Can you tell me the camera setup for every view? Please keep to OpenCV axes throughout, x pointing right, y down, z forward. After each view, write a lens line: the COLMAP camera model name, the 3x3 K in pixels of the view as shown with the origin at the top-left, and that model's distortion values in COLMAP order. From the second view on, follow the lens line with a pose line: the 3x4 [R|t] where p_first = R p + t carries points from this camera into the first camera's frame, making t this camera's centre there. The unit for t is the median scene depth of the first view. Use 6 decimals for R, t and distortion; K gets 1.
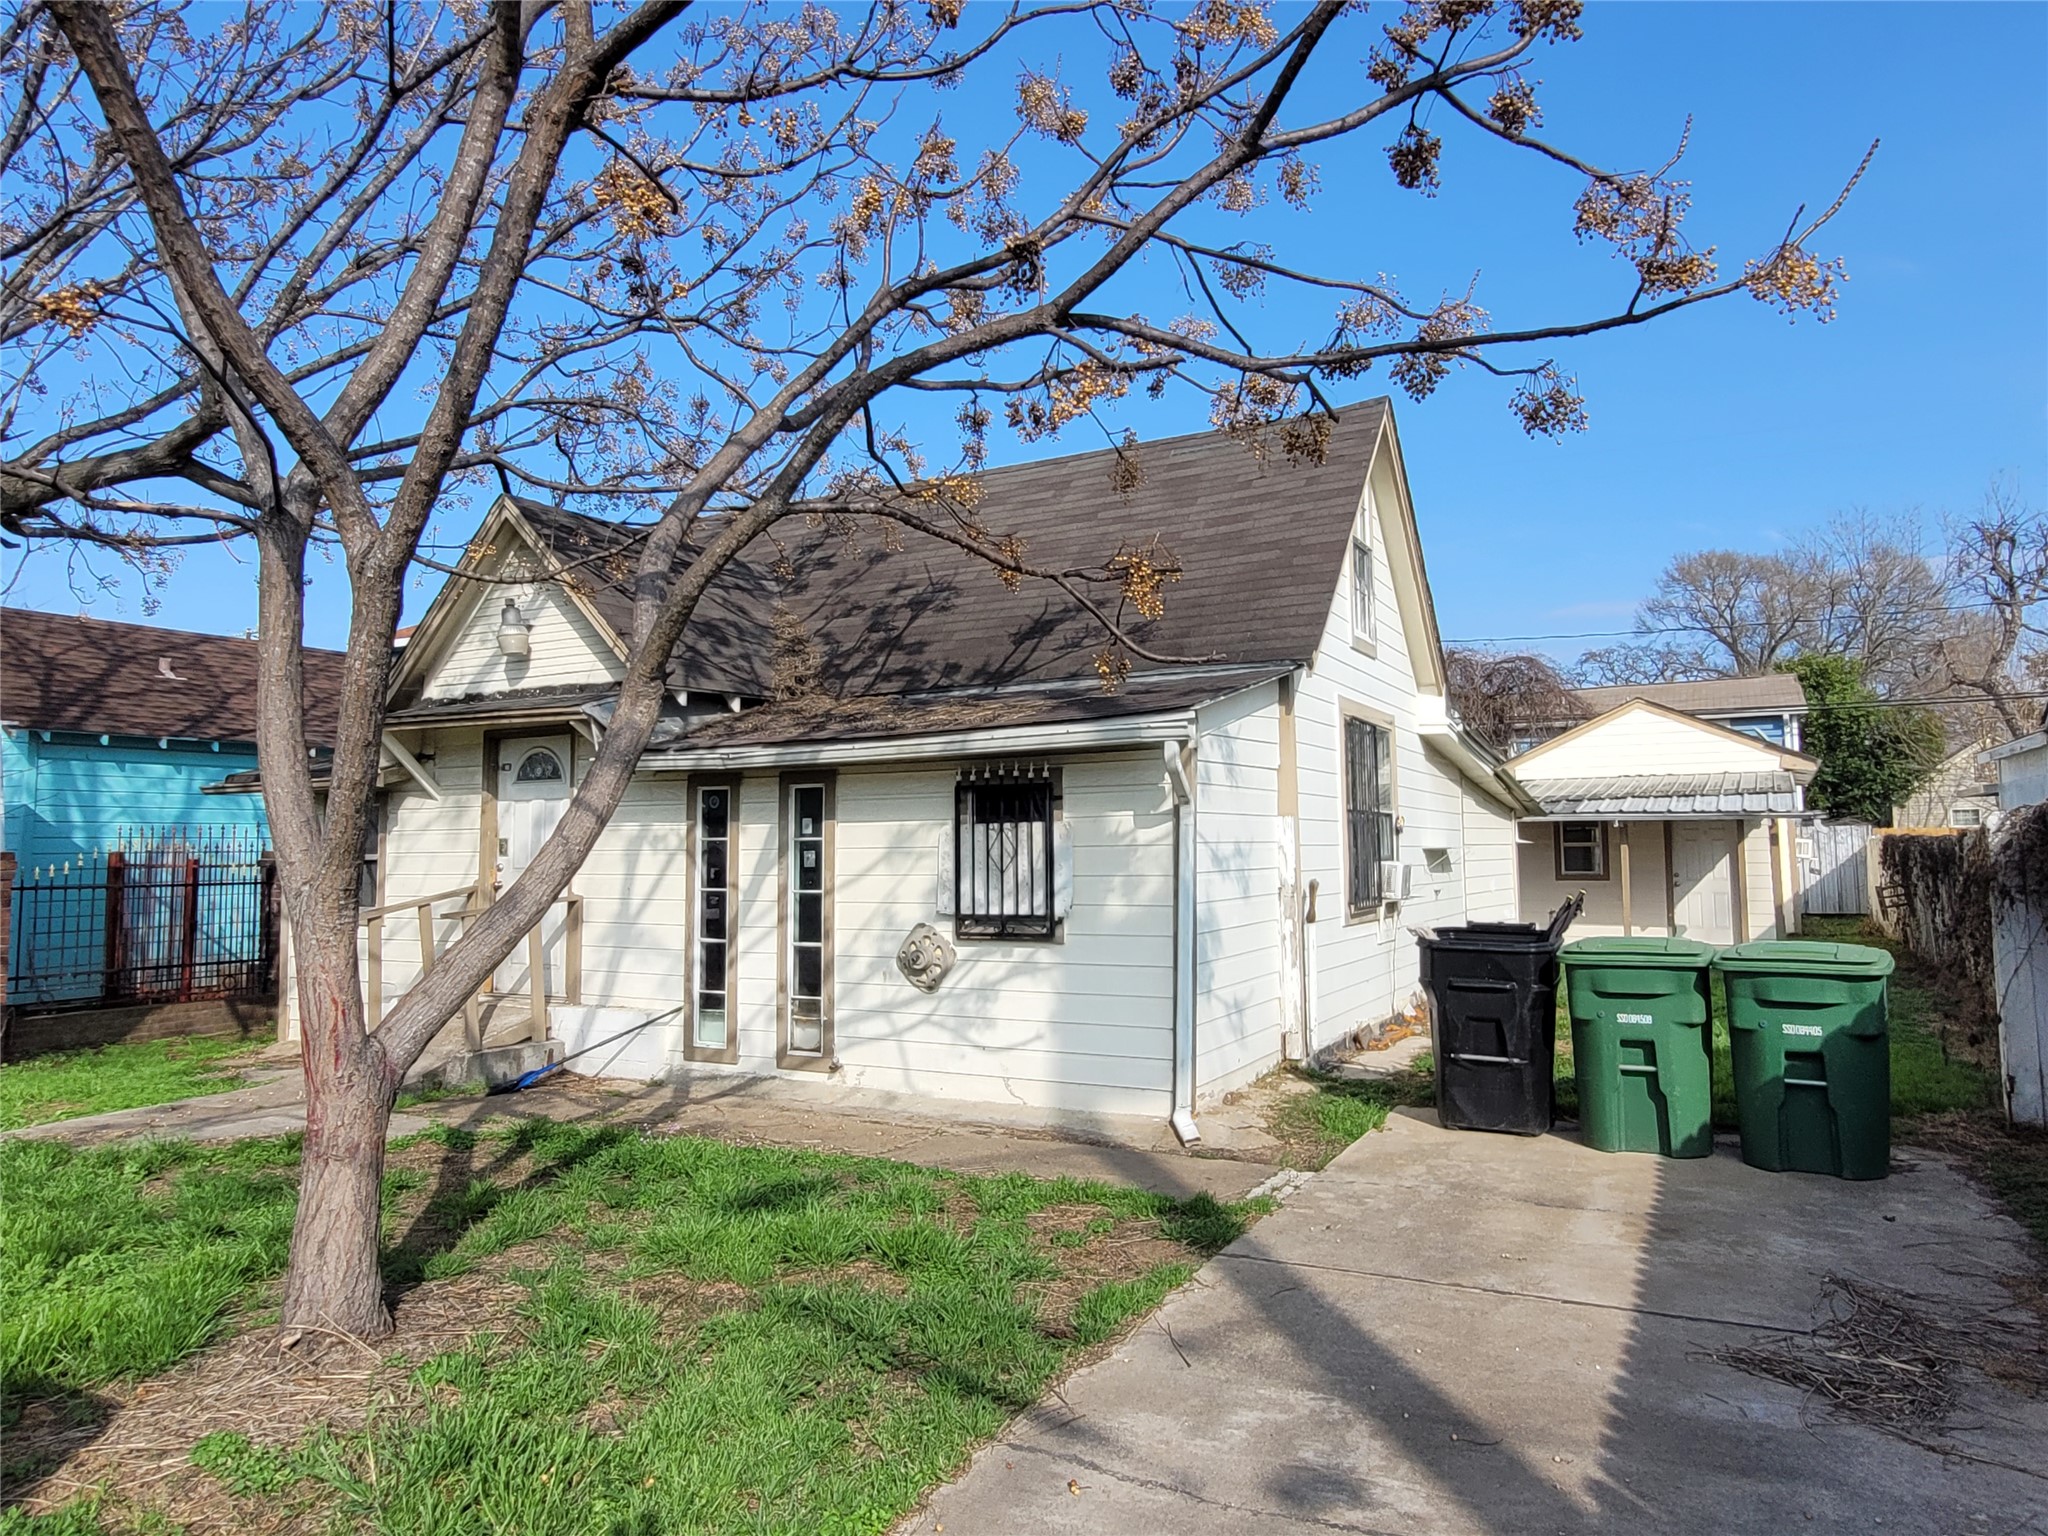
lens RADIAL K [[1285.2, 0, 1028.5], [0, 1285.2, 759.5], [0, 0, 1]] dist [-0.004414, 0.003894]
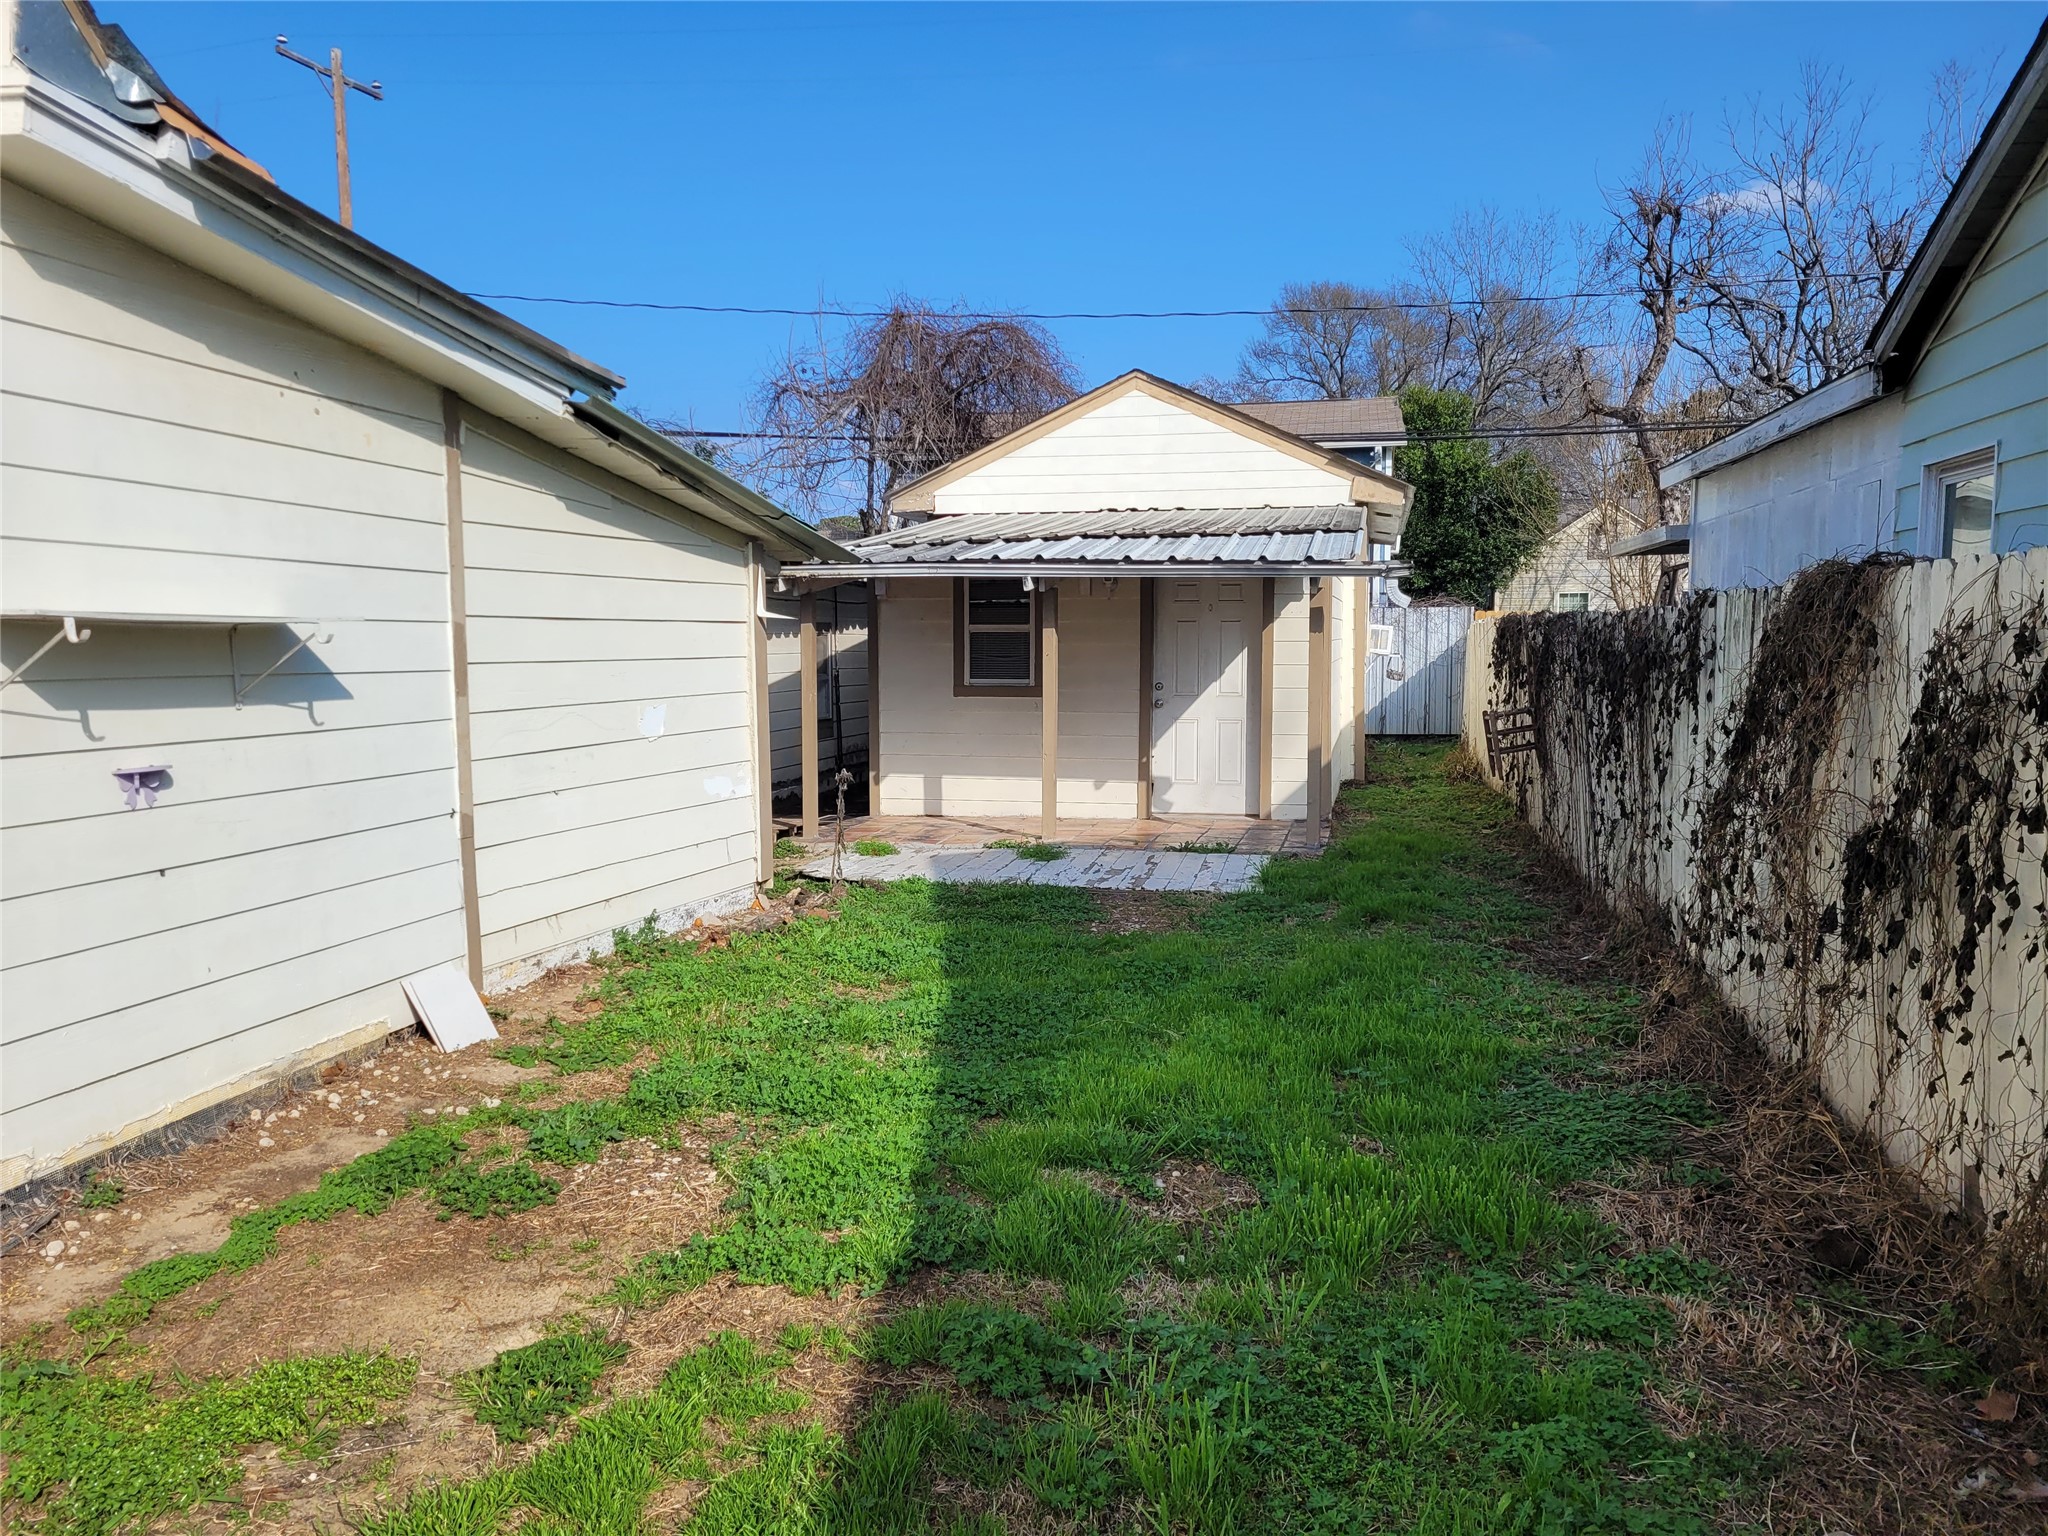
lens RADIAL K [[1543.5, 0, 1023.4], [0, 1543.5, 766.7], [0, 0, 1]] dist [0.047259, -0.000808]
pose [[0.953638, -0.012309, 0.300705, 0.442222], [-0.034695, 0.988005, 0.150473, 0.048607], [-0.298950, -0.153930, 0.941772, 0.698051]]
